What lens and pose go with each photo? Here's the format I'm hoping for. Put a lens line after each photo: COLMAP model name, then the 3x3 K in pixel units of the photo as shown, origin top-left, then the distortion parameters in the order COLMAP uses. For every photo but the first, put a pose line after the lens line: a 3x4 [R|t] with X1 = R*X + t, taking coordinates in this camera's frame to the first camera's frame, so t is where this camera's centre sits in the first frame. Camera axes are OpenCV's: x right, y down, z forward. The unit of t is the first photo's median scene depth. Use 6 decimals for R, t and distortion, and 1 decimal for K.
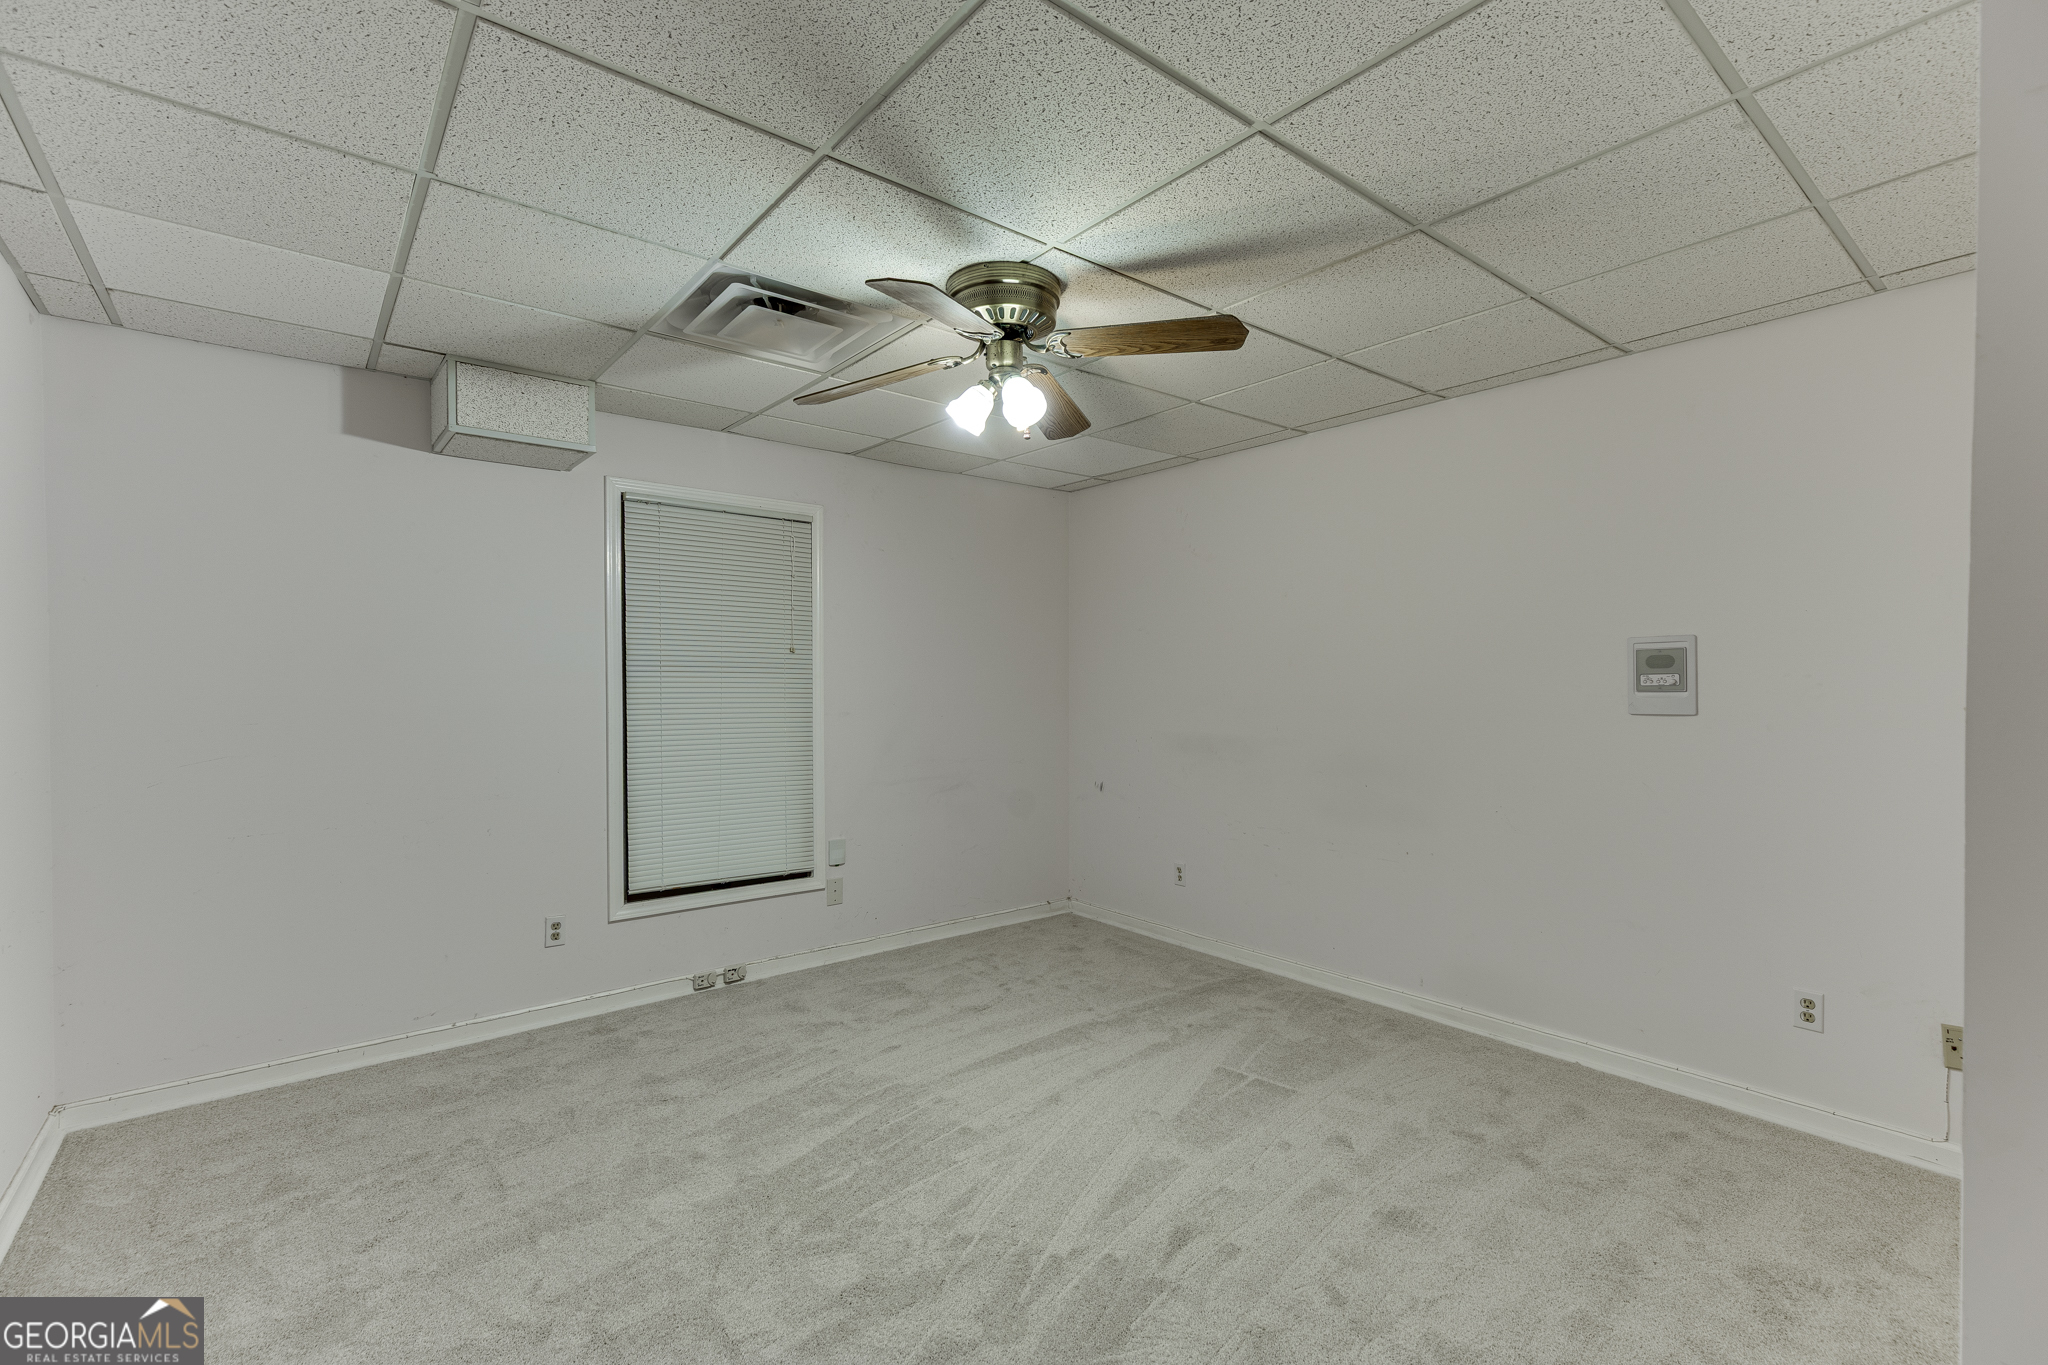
lens RADIAL K [[892.9, 0, 1024.0], [0, 892.9, 682.5], [0, 0, 1]] dist [0.021666, 0.000024]
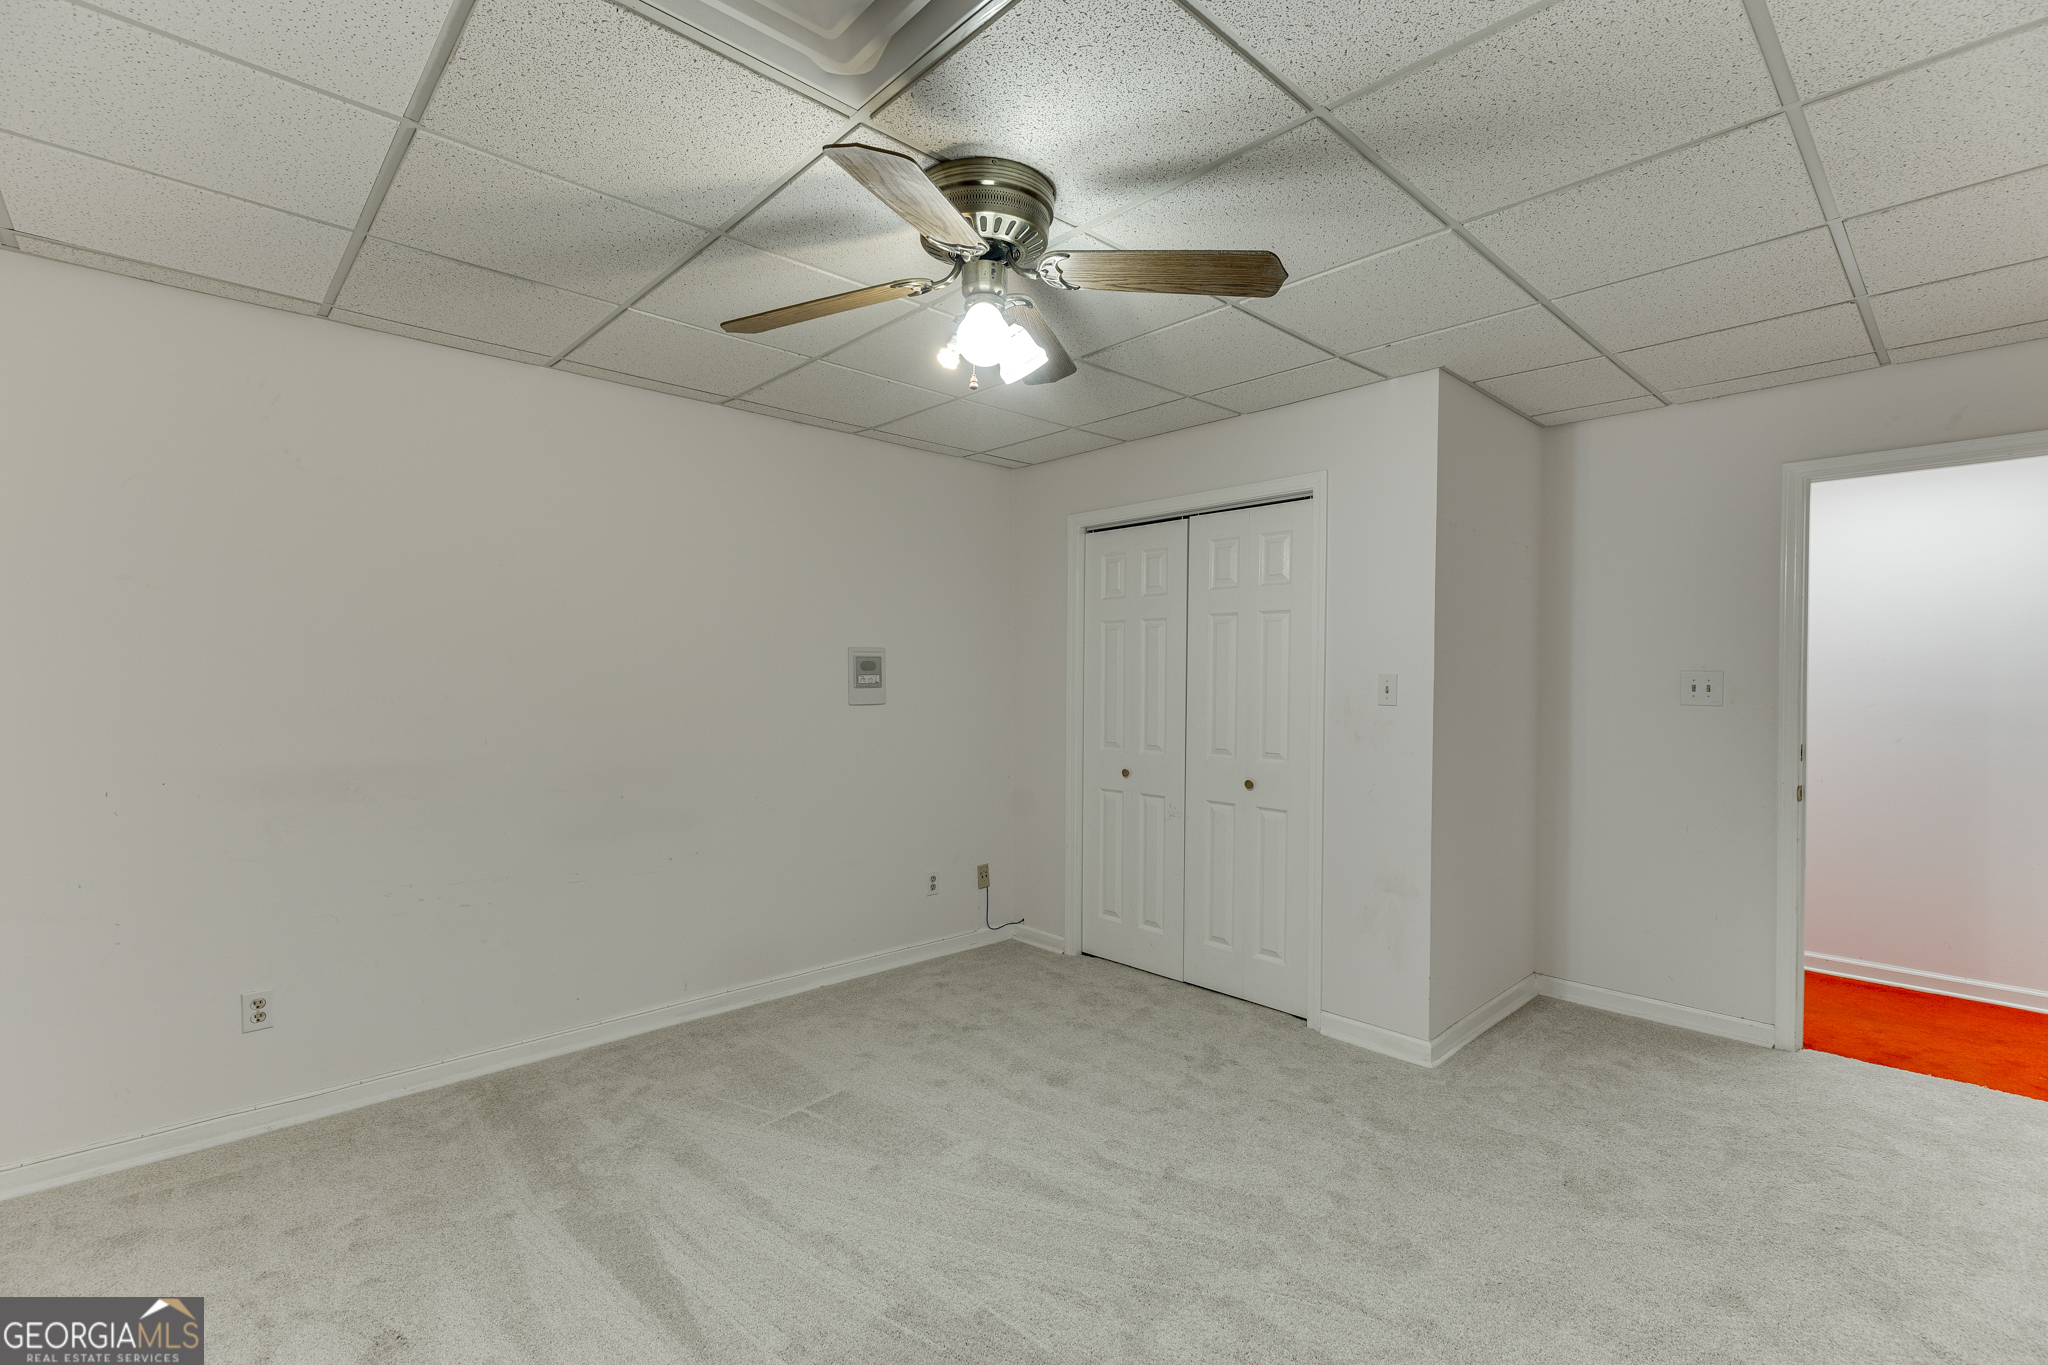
lens RADIAL K [[926.8, 0, 1024.0], [0, 926.8, 682.5], [0, 0, 1]] dist [-0.000818, 0.000338]
pose [[-0.074051, -0.001585, 0.997253, -0.729276], [-0.002303, 0.999996, 0.001418, -0.000776], [-0.997252, -0.002192, -0.074055, 0.869728]]
